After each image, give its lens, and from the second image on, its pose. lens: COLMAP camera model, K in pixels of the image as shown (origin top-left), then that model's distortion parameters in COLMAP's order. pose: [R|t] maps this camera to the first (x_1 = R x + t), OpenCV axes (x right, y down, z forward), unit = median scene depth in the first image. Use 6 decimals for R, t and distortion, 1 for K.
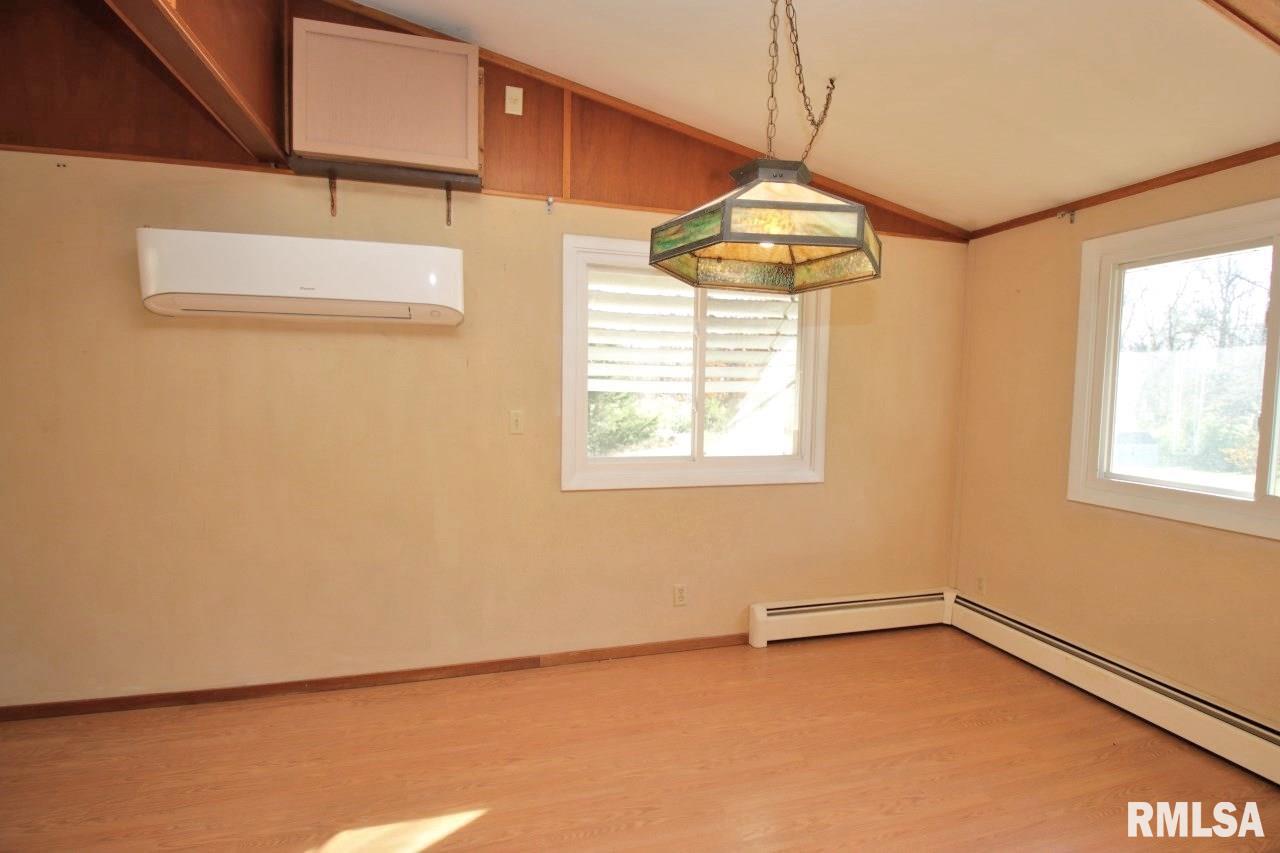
lens RADIAL K [[611.4, 0, 640.0], [0, 611.4, 426.5], [0, 0, 1]] dist [0.000470, -0.000024]
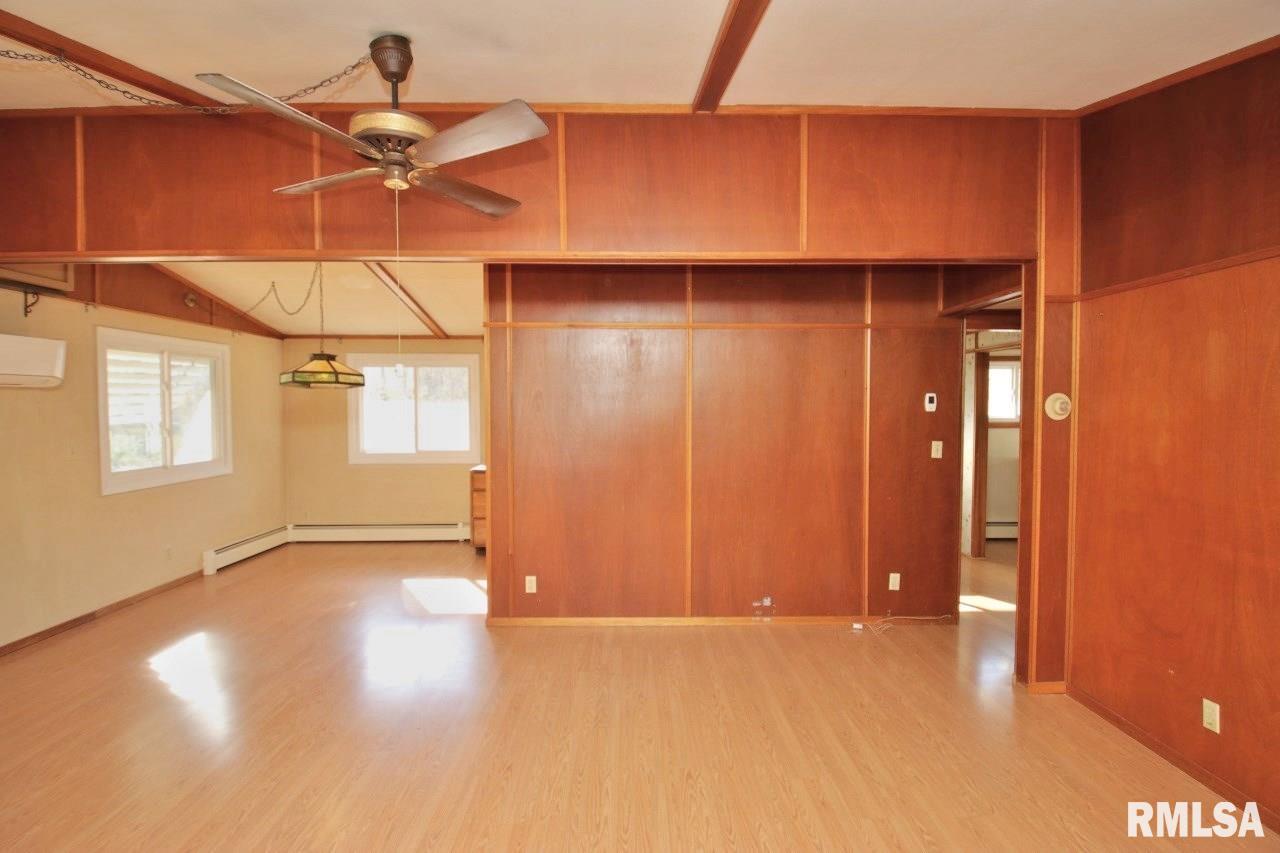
lens RADIAL K [[611.4, 0, 640.0], [0, 611.4, 426.5], [0, 0, 1]] dist [0.000470, -0.000024]
pose [[0.266044, -0.054478, 0.962420, -1.074243], [0.071537, 0.996765, 0.036647, -0.022513], [-0.961303, 0.059099, 0.269080, -0.599365]]
